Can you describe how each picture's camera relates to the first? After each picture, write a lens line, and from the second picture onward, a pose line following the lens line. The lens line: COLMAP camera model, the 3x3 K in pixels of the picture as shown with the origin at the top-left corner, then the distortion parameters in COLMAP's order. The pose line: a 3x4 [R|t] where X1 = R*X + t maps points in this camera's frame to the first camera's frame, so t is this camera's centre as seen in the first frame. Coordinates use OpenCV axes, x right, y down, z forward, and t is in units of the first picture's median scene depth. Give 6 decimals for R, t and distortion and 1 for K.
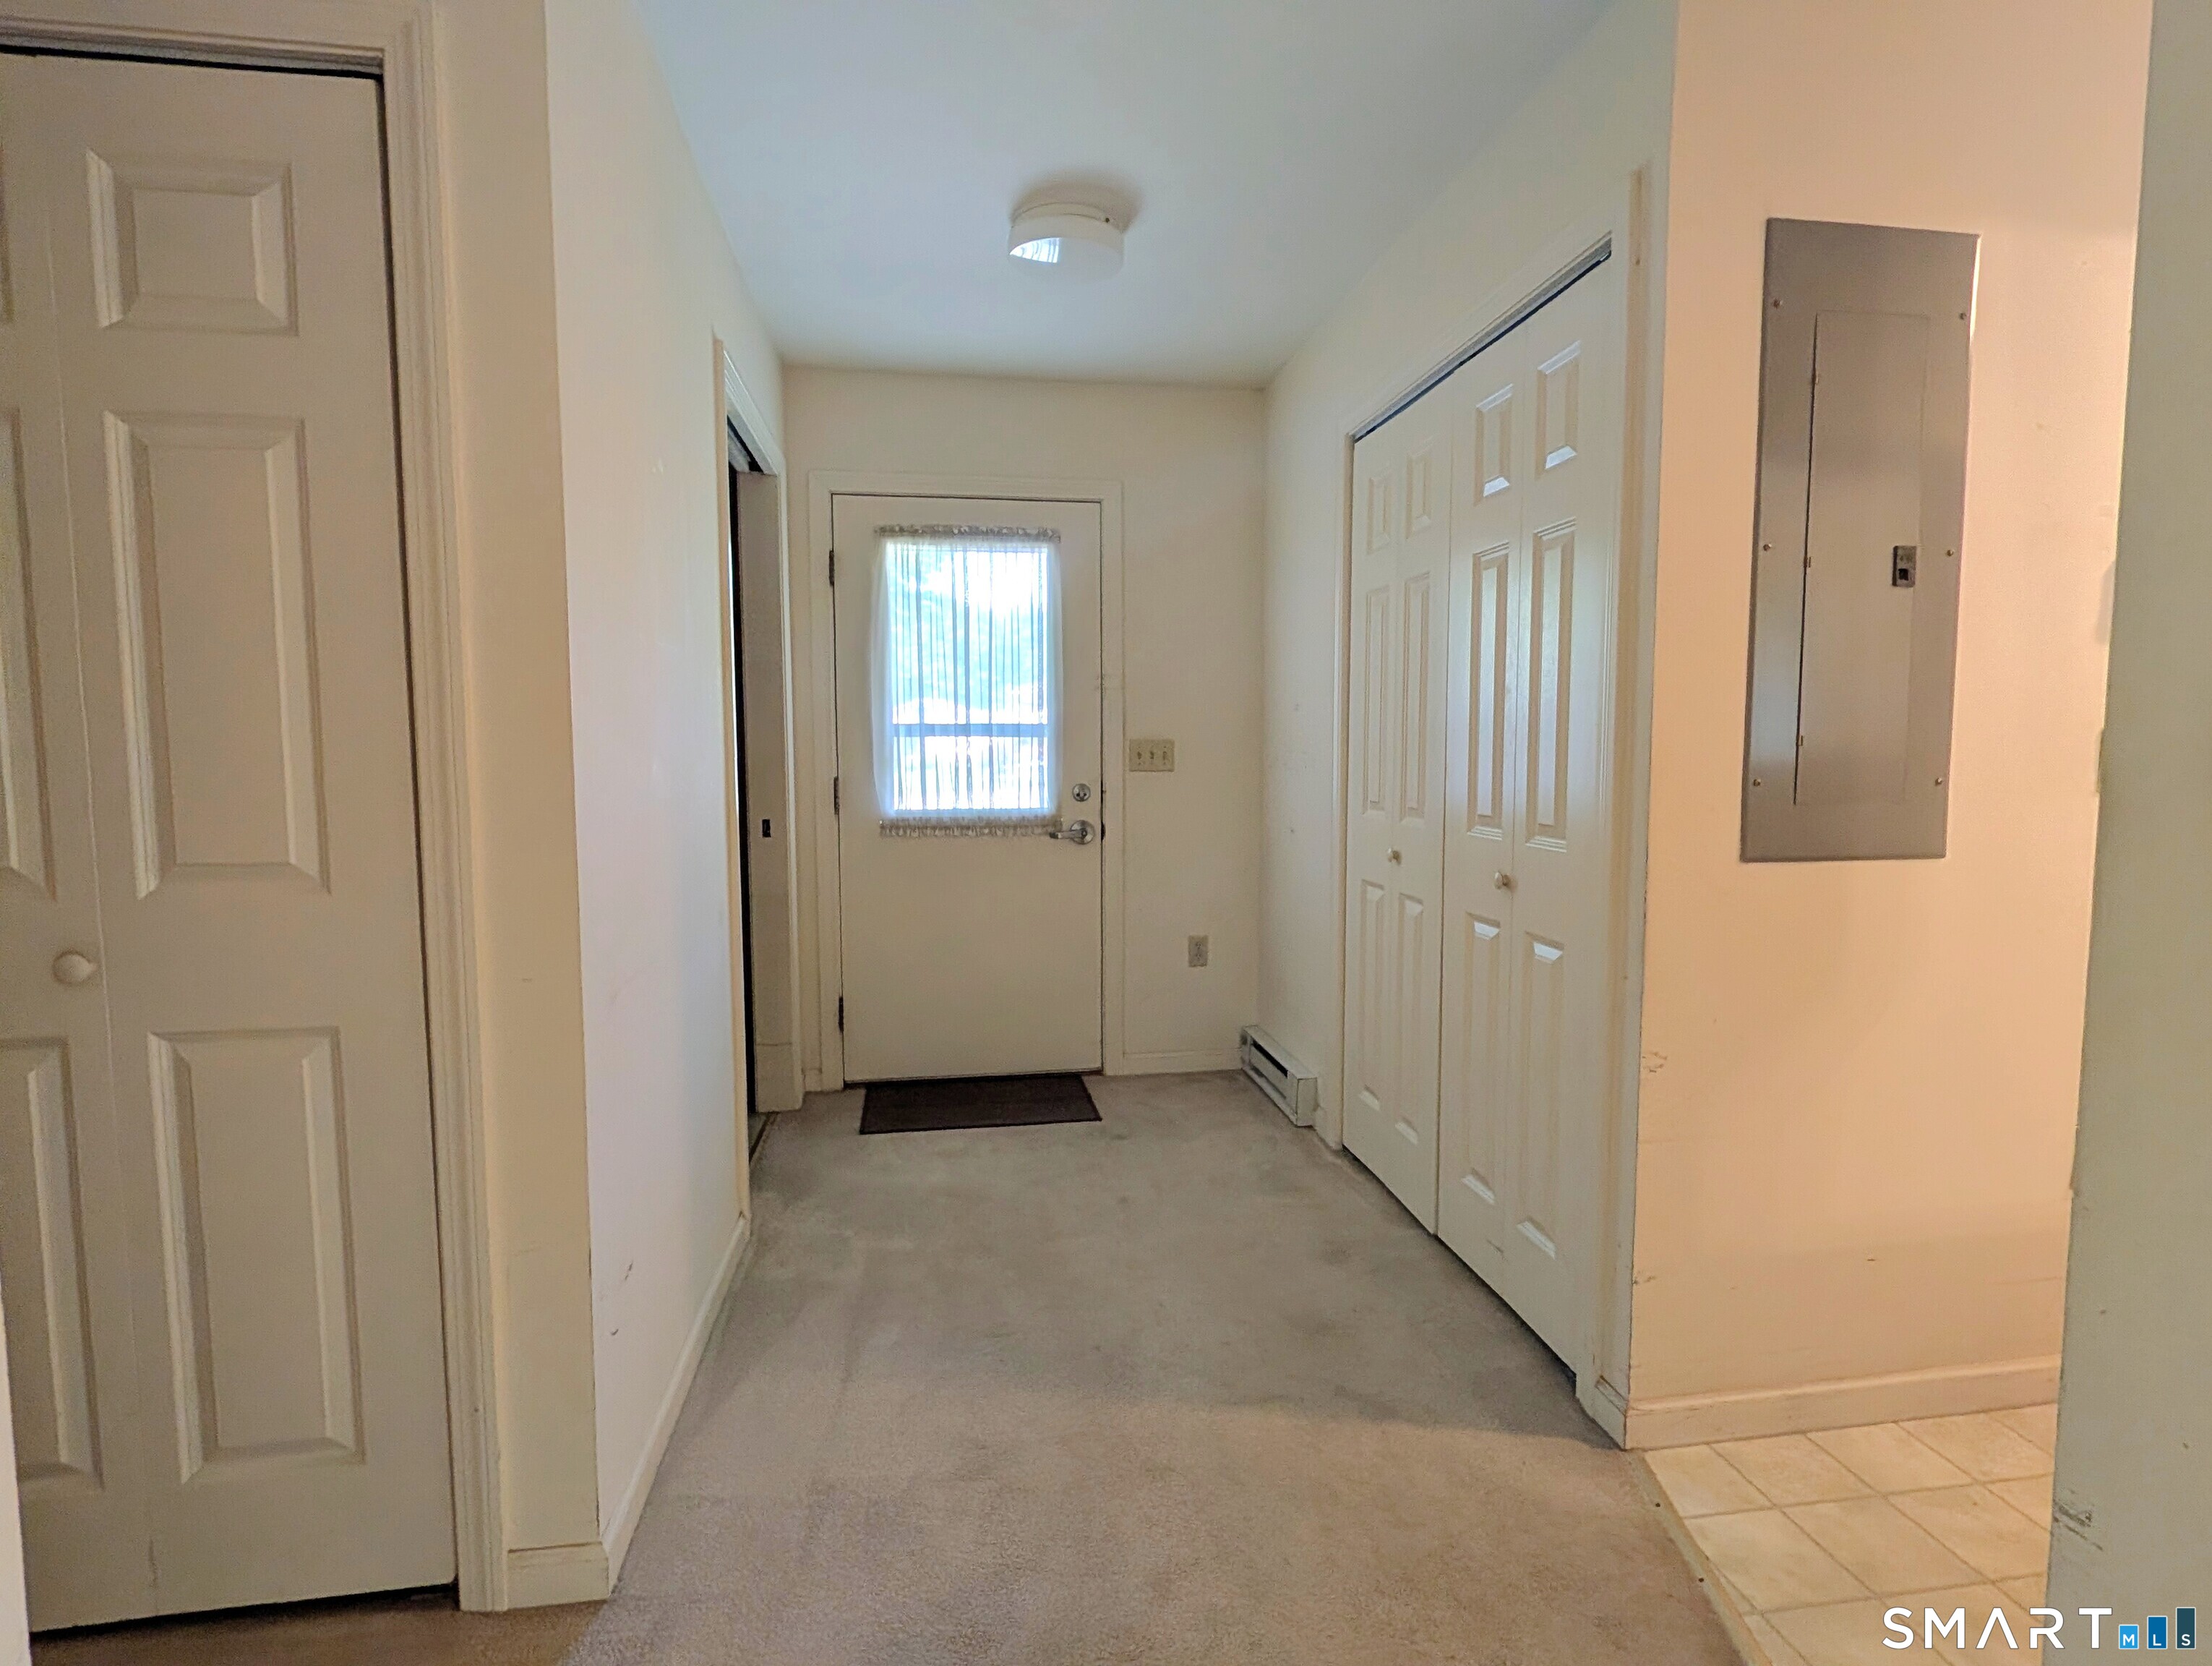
lens RADIAL K [[1062.1, 0, 1106.0], [0, 1062.1, 833.0], [0, 0, 1]] dist [-0.000852, 0.000813]
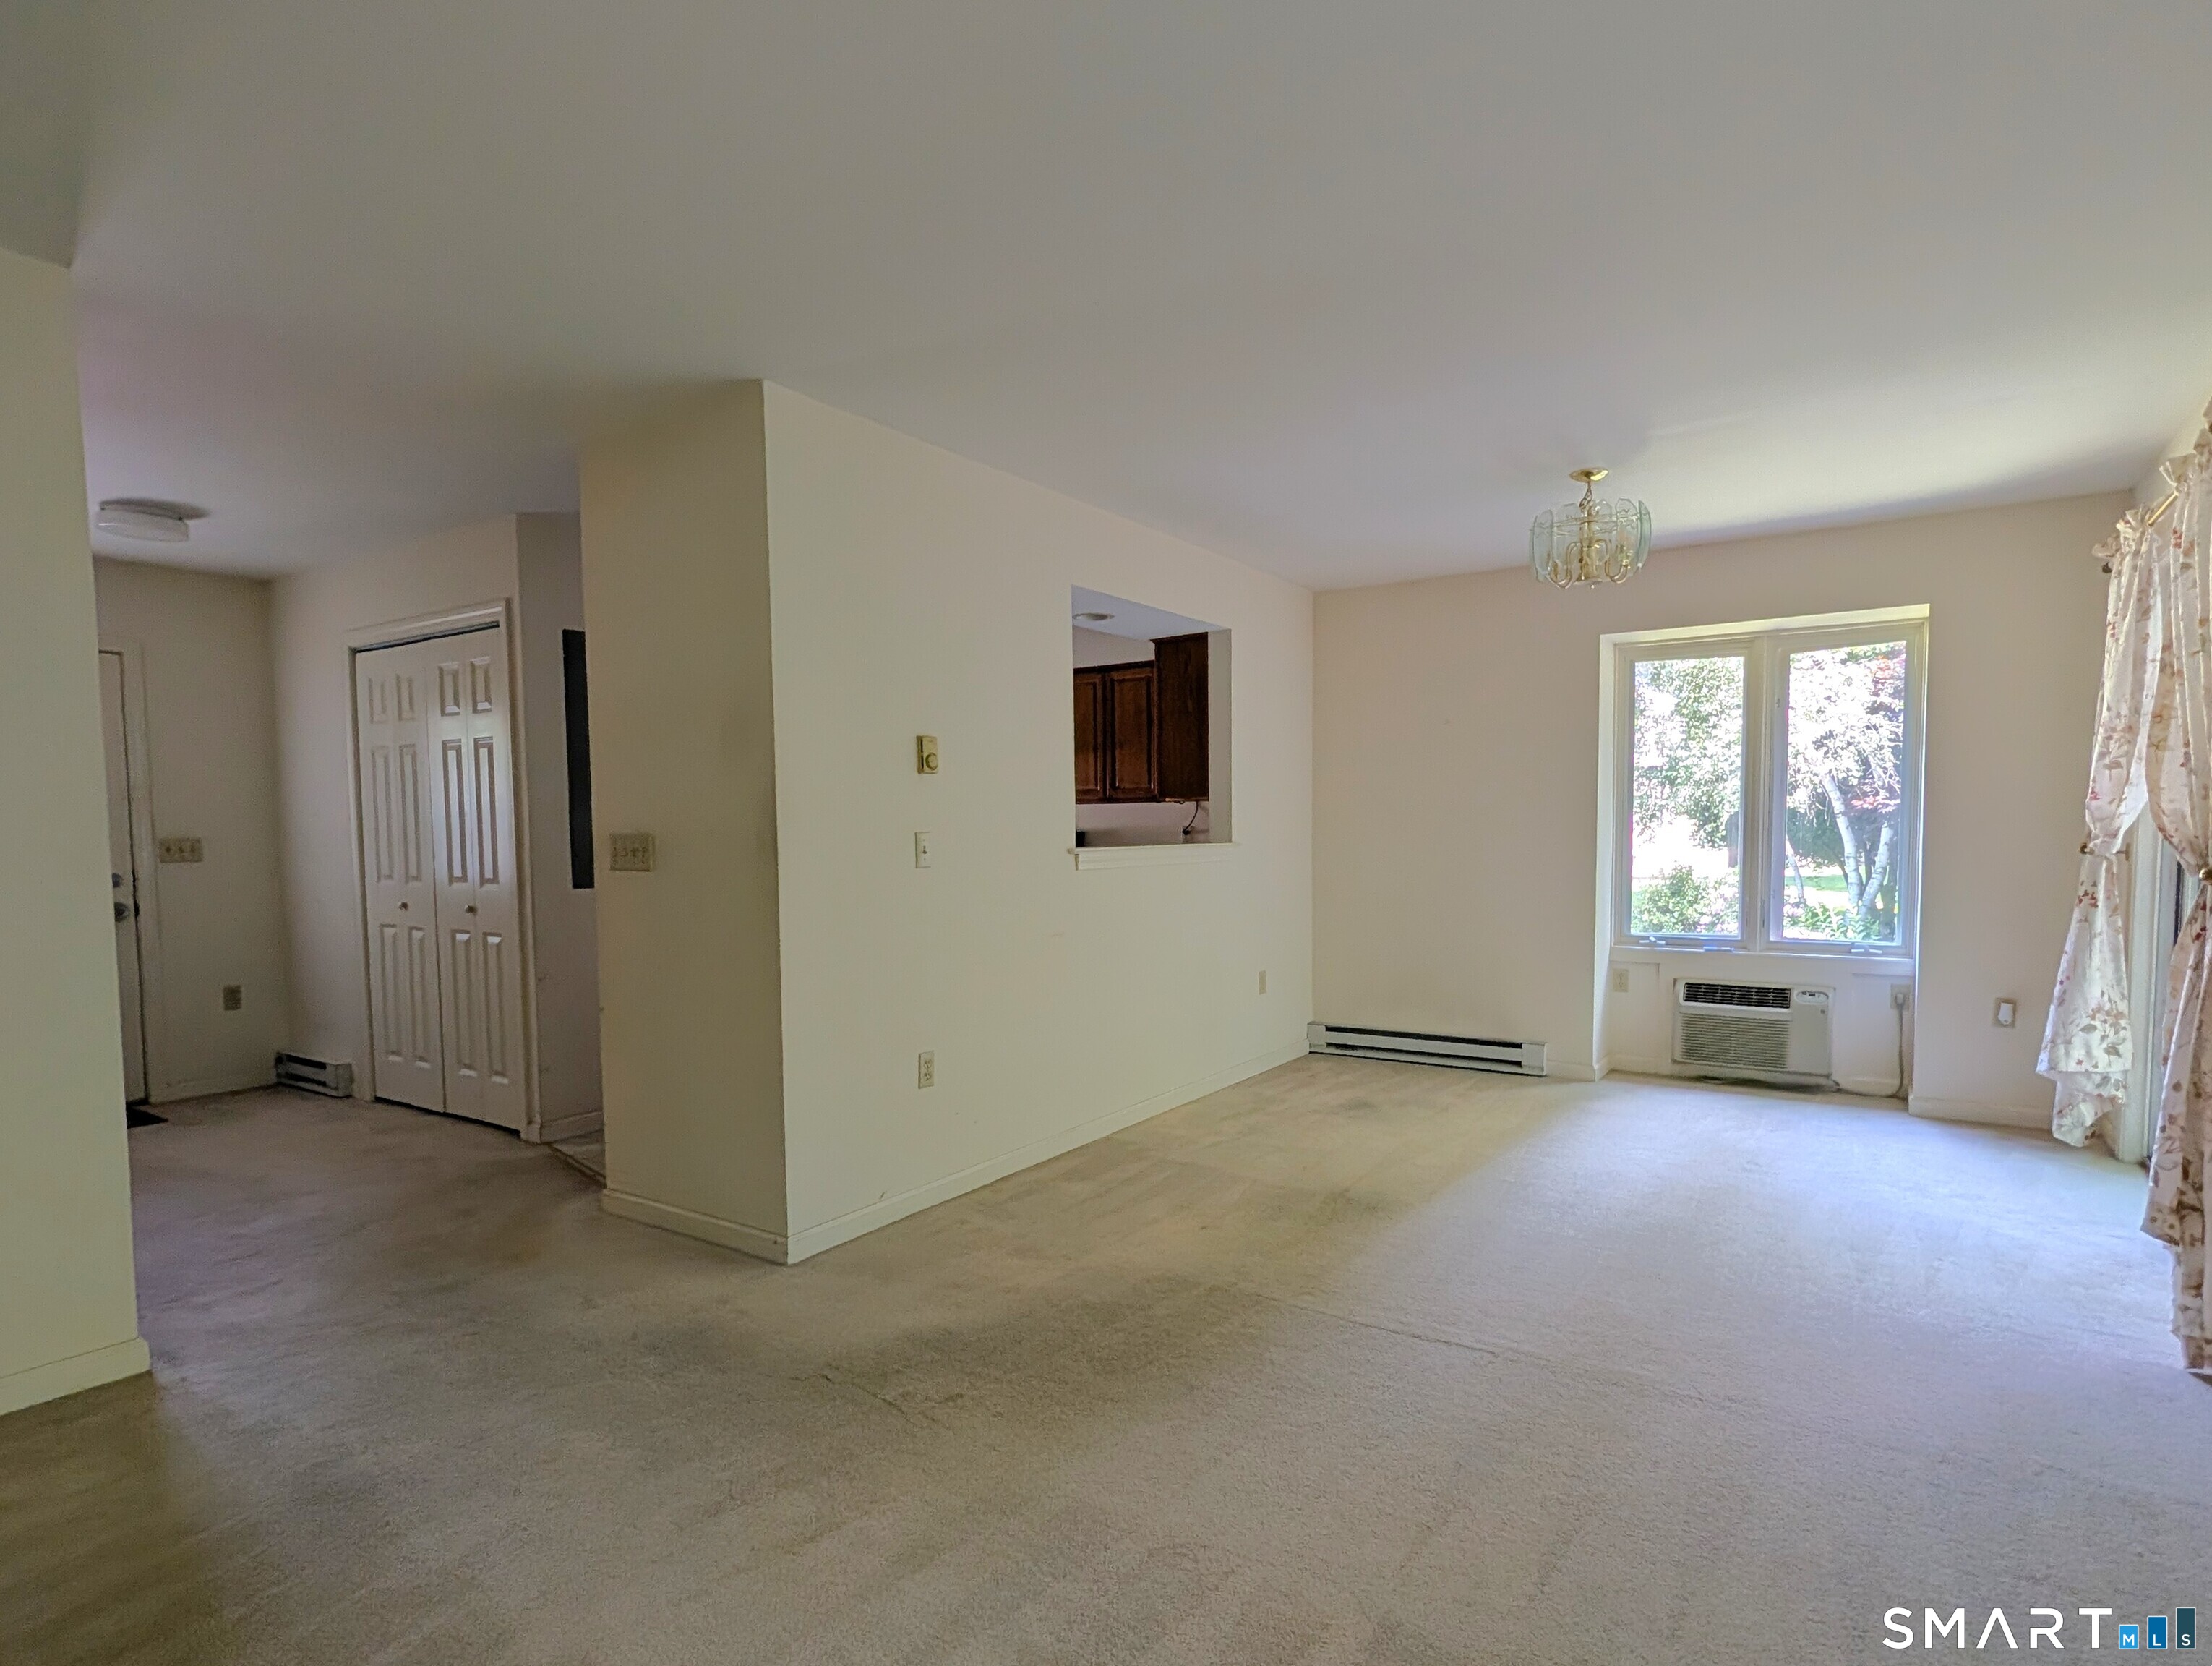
lens RADIAL K [[1150.0, 0, 1107.8], [0, 1150.0, 897.9], [0, 0, 1]] dist [-0.000184, 0.000115]
pose [[0.660245, -0.045328, 0.749681, -0.343739], [0.066695, 0.997772, 0.001590, 0.076534], [-0.748083, 0.048950, 0.661798, -1.006645]]
